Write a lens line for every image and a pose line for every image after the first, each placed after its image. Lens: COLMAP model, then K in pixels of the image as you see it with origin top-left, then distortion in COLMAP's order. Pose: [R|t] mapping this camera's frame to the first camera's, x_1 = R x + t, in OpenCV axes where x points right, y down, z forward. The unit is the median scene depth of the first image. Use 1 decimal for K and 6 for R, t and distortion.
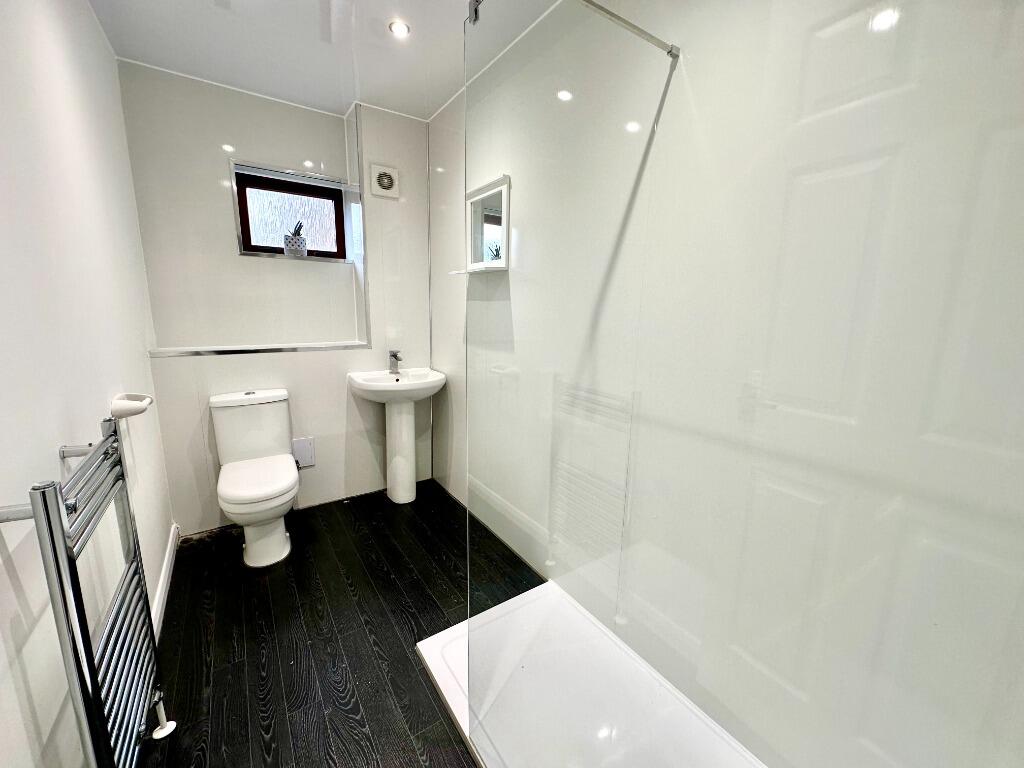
lens RADIAL K [[406.9, 0, 508.3], [0, 406.9, 383.1], [0, 0, 1]] dist [-0.000193, 0.000013]
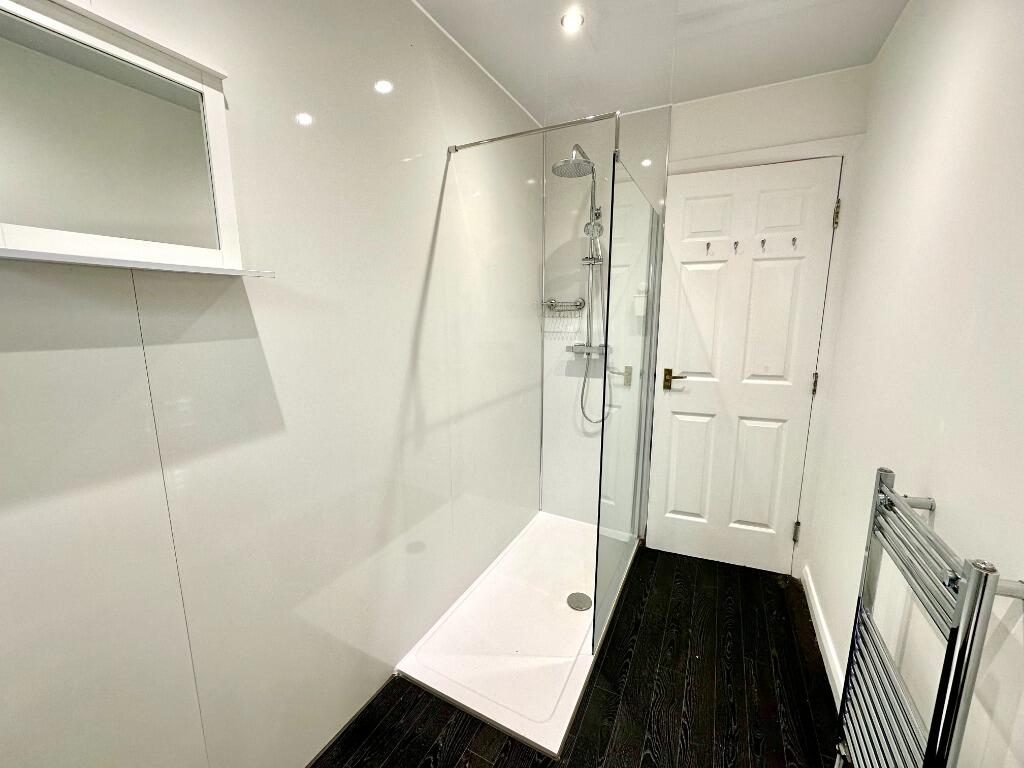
lens RADIAL K [[406.9, 0, 508.3], [0, 406.9, 383.1], [0, 0, 1]] dist [-0.000193, 0.000013]
pose [[-0.474273, -0.163828, 0.865000, -0.793628], [0.156801, 0.951105, 0.266108, -0.310750], [-0.866302, 0.261841, -0.425395, 1.280698]]
